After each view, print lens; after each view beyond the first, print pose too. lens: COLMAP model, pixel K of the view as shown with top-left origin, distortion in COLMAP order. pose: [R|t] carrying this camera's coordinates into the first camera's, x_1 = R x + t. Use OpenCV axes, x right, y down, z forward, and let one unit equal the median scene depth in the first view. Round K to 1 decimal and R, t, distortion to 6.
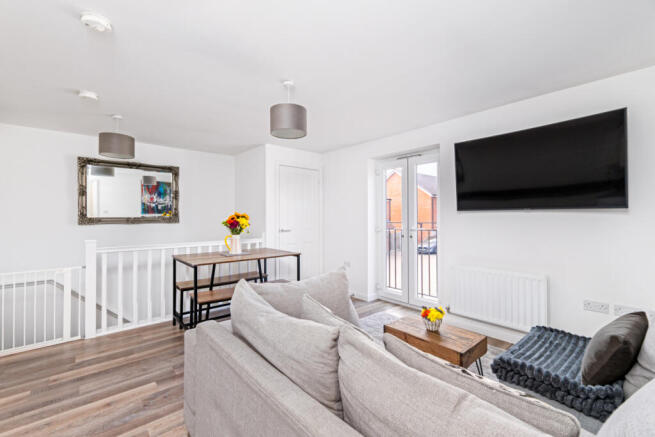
lens RADIAL K [[282.6, 0, 327.6], [0, 282.6, 216.2], [0, 0, 1]] dist [0.009633, -0.000144]
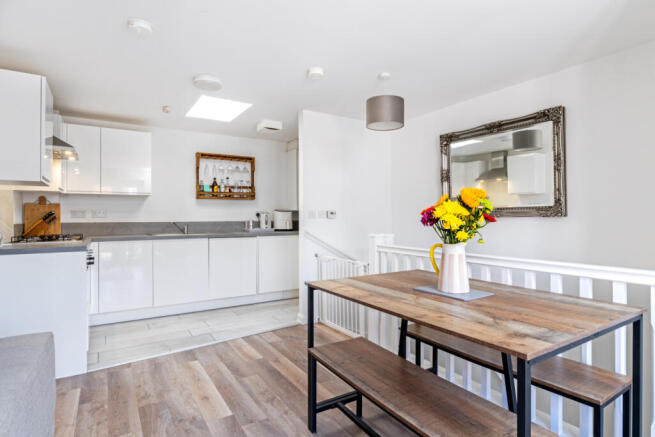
lens RADIAL K [[351.7, 0, 329.7], [0, 351.7, 217.2], [0, 0, 1]] dist [-0.002820, -0.000865]
pose [[-0.147620, 0.005428, -0.989029, 0.220234], [0.007793, 0.999960, 0.004325, 0.026278], [0.989013, -0.007069, -0.147657, 1.007924]]
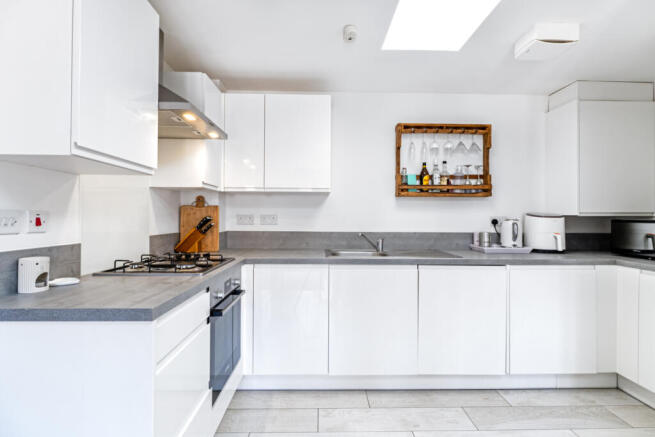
lens RADIAL K [[325.1, 0, 329.4], [0, 325.1, 215.6], [0, 0, 1]] dist [0.001287, -0.000356]
pose [[-0.636694, -0.004467, -0.771104, -0.413770], [-0.001060, 0.999987, -0.004917, 0.004834], [0.771116, -0.002314, -0.636691, 0.628650]]
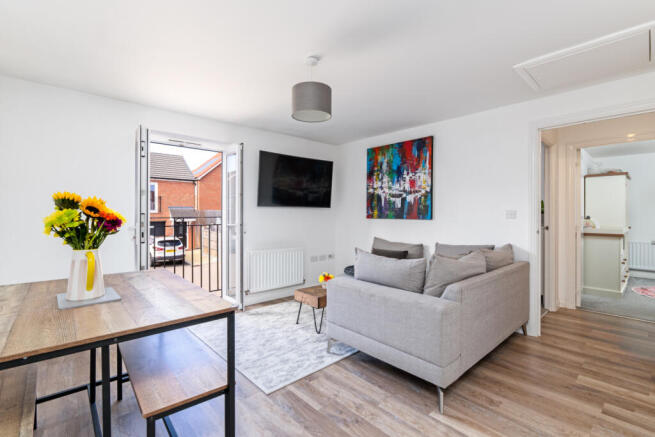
lens RADIAL K [[301.0, 0, 326.2], [0, 301.0, 212.8], [0, 0, 1]] dist [-0.003341, 0.000087]
pose [[-0.015938, 0.008703, 0.999835, -0.845607], [-0.006353, 0.999941, -0.008805, 0.018071], [-0.999853, -0.006492, -0.015882, 0.748075]]
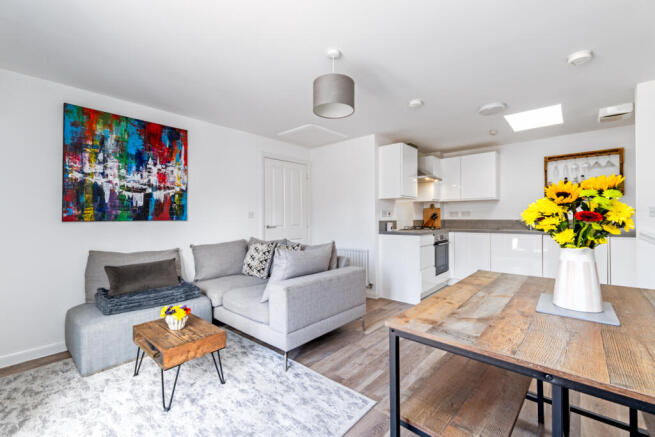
lens RADIAL K [[282.6, 0, 327.6], [0, 282.6, 216.2], [0, 0, 1]] dist [0.009633, -0.000144]
pose [[-0.991220, 0.009465, -0.131885, 0.001293], [0.010551, 0.999916, -0.007538, 0.030015], [0.131802, -0.008863, -0.991236, 1.443491]]
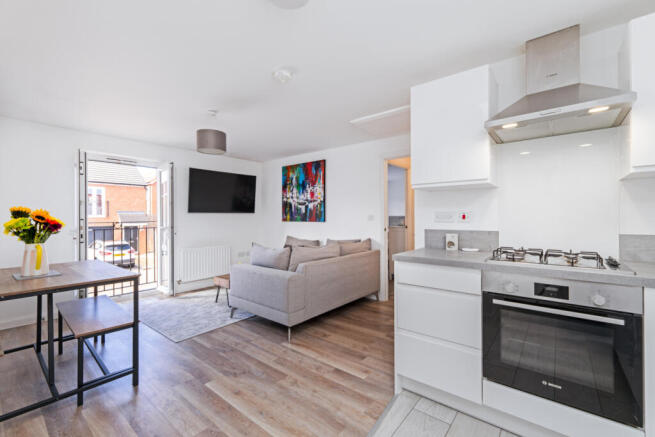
lens RADIAL K [[282.6, 0, 327.6], [0, 282.6, 216.2], [0, 0, 1]] dist [0.009633, -0.000144]
pose [[-0.163548, 0.007808, 0.986505, -1.165661], [0.001527, 0.999969, -0.007662, 0.013752], [-0.986534, 0.000253, -0.163555, 0.531987]]
